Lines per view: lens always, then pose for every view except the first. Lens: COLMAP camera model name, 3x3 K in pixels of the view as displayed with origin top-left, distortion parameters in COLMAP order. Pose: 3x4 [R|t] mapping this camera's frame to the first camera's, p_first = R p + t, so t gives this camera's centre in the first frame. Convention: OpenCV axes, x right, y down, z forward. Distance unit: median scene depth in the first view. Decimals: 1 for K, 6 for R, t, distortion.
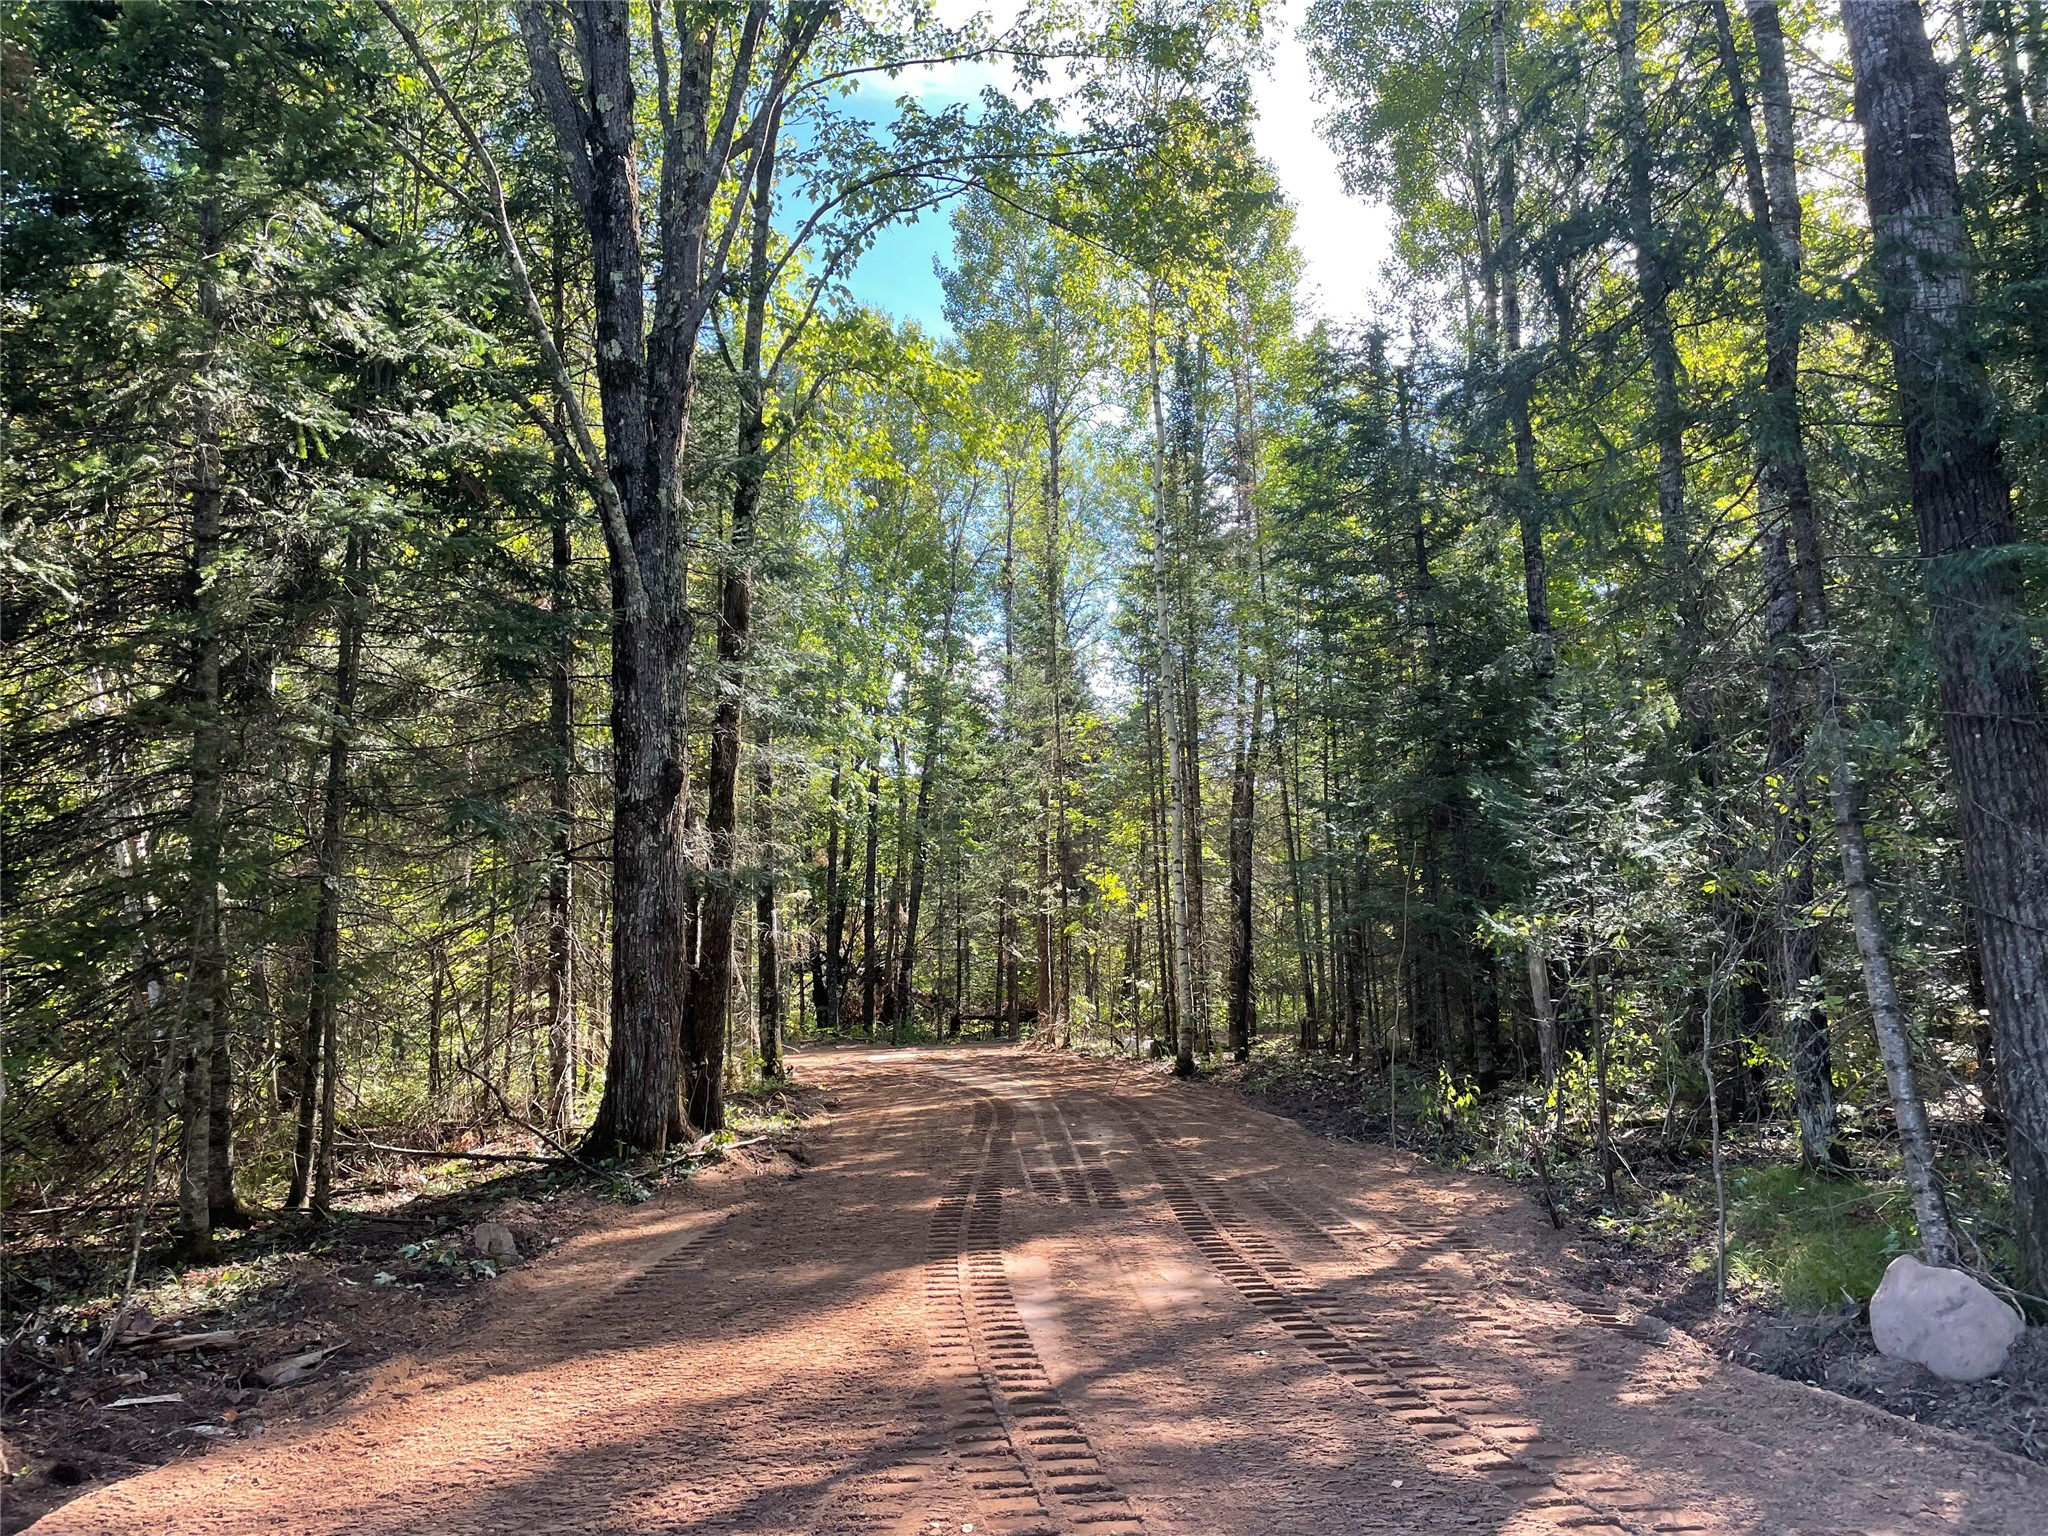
lens RADIAL K [[1547.8, 0, 1019.4], [0, 1547.8, 769.1], [0, 0, 1]] dist [0.090456, -0.128136]
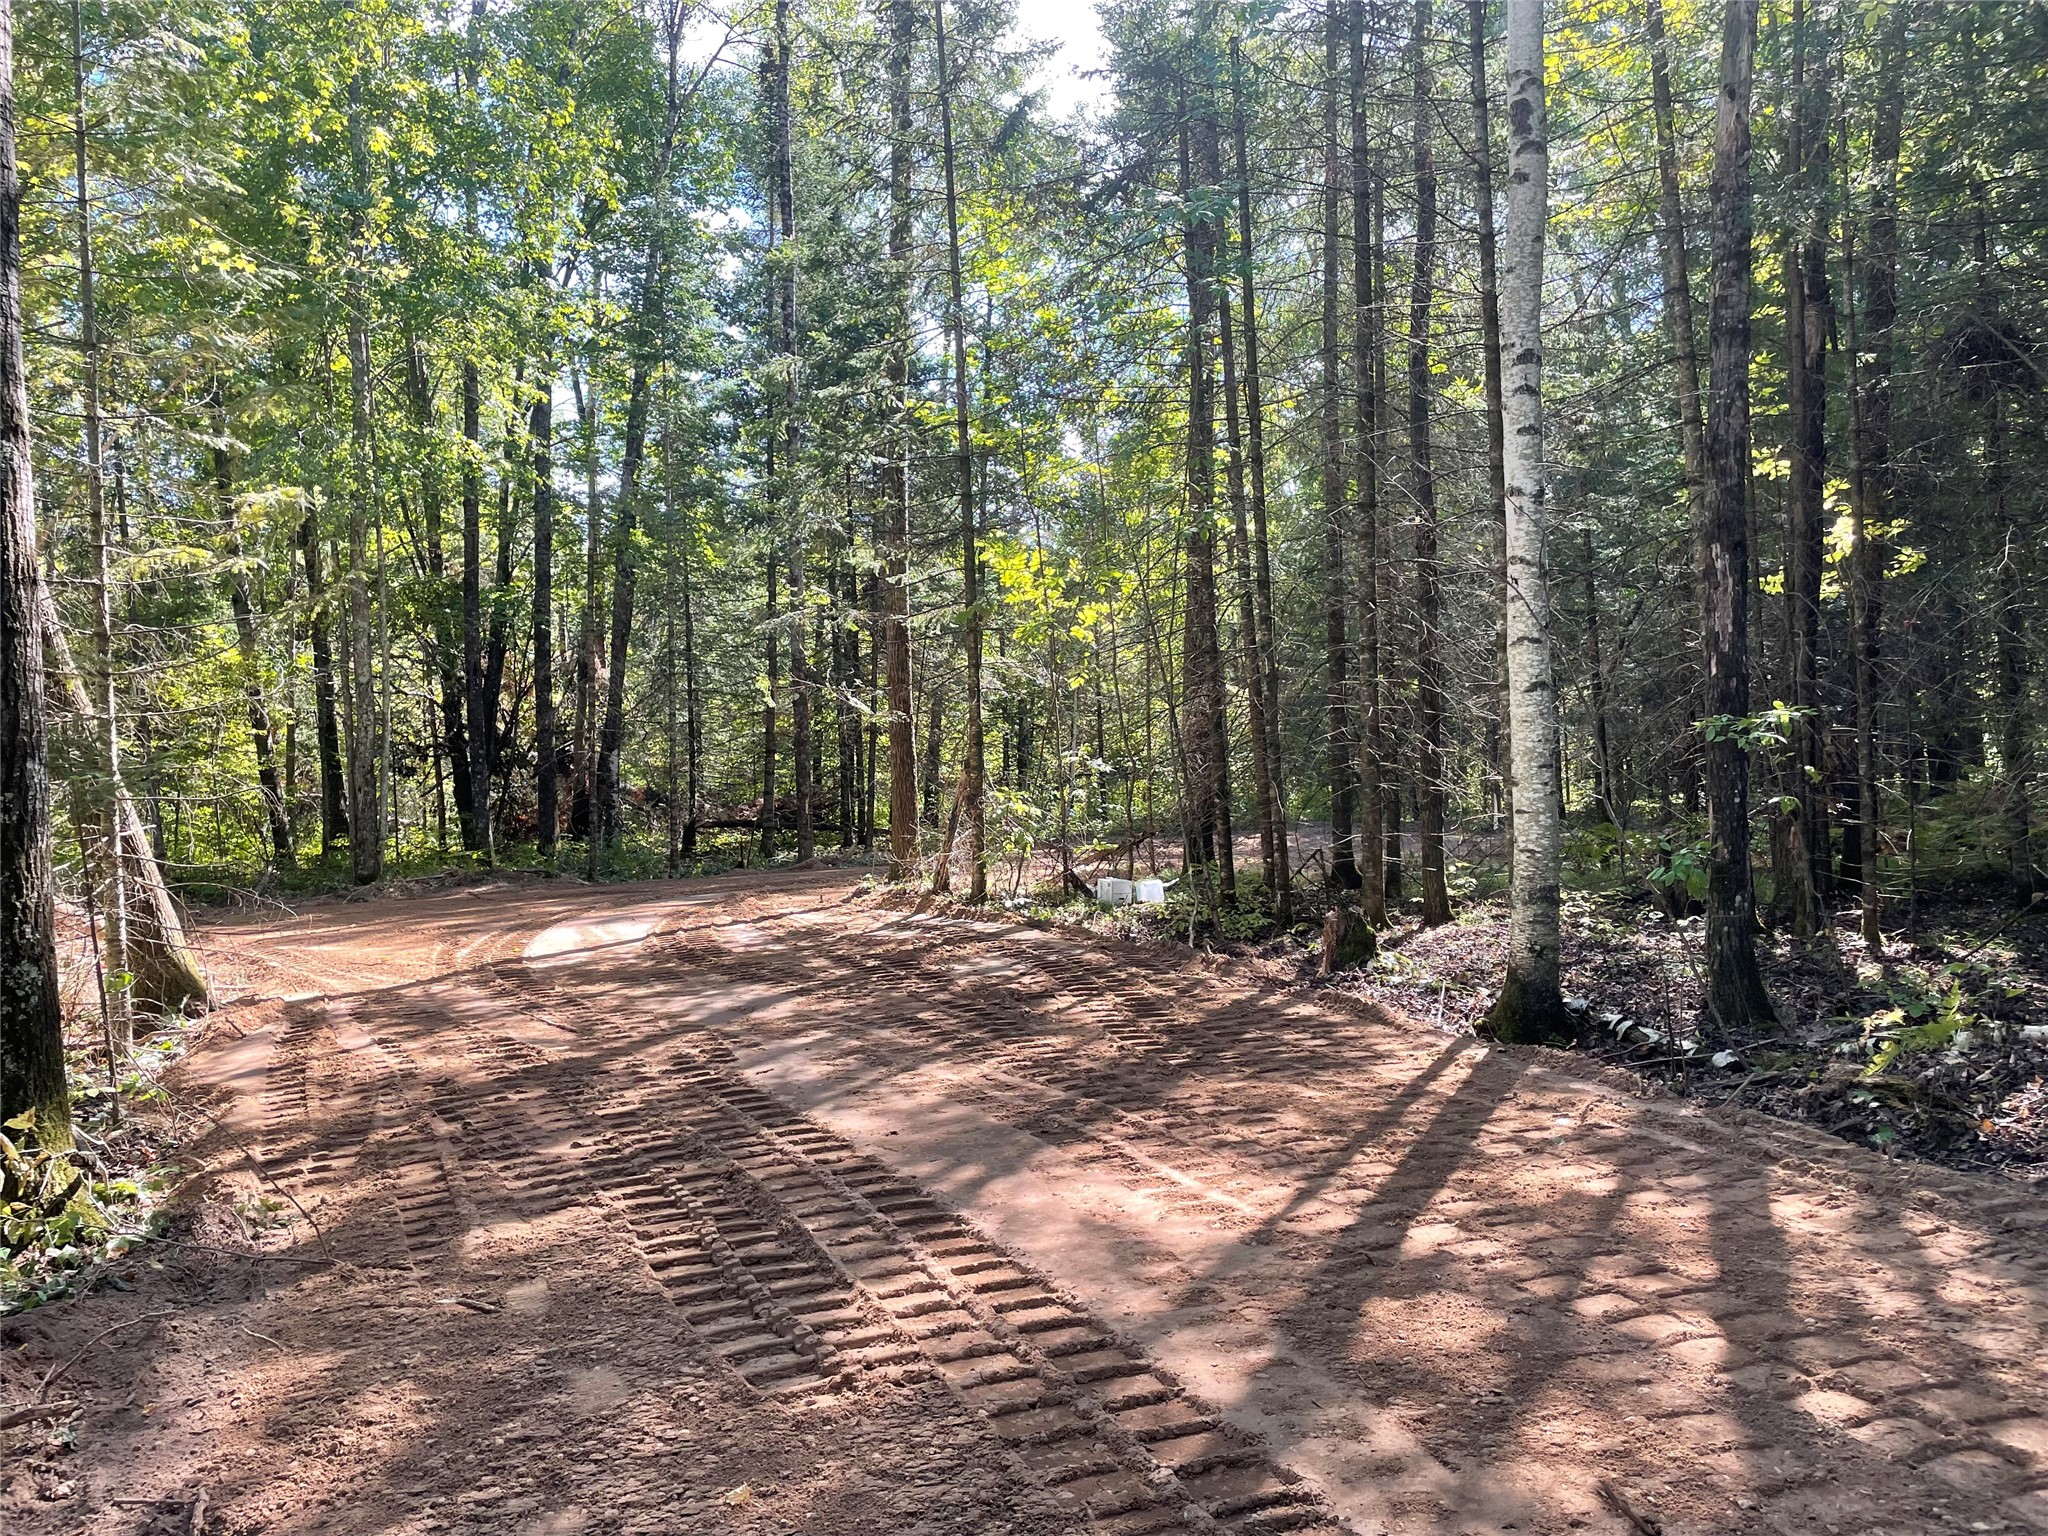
lens RADIAL K [[1547.8, 0, 1019.4], [0, 1547.8, 769.1], [0, 0, 1]] dist [0.090456, -0.128136]
pose [[0.982166, -0.019250, 0.187029, -0.035696], [-0.006275, 0.990835, 0.134931, 0.063724], [-0.187912, -0.133698, 0.973044, 0.453701]]
